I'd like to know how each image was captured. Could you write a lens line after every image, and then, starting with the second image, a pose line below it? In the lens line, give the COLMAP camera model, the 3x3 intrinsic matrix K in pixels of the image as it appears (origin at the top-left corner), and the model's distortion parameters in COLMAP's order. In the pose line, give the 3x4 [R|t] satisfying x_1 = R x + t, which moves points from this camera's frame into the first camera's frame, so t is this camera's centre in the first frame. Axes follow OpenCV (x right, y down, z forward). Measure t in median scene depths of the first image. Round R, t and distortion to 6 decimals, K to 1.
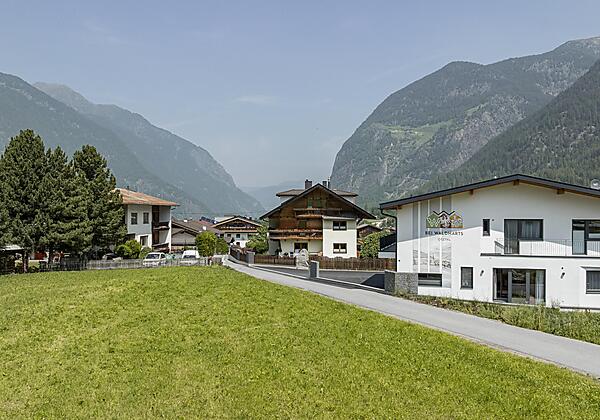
lens RADIAL K [[524.2, 0, 298.9], [0, 524.2, 209.4], [0, 0, 1]] dist [-0.008239, -0.008770]
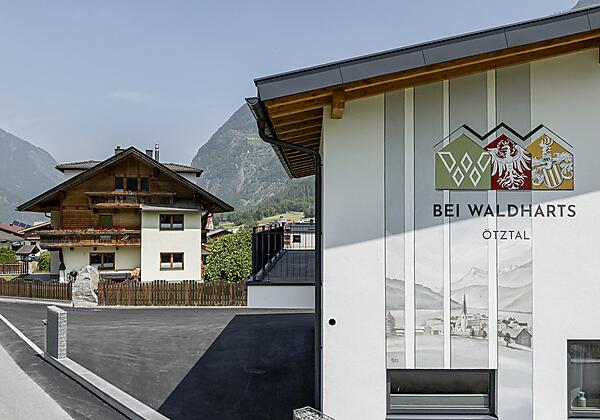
lens RADIAL K [[524.2, 0, 299.9], [0, 524.2, 209.5], [0, 0, 1]] dist [-0.008239, -0.008770]
pose [[0.962642, 0.004265, 0.270745, 0.057296], [-0.000479, 0.999901, -0.014050, 0.025010], [-0.270778, 0.013396, 0.962549, 0.401230]]
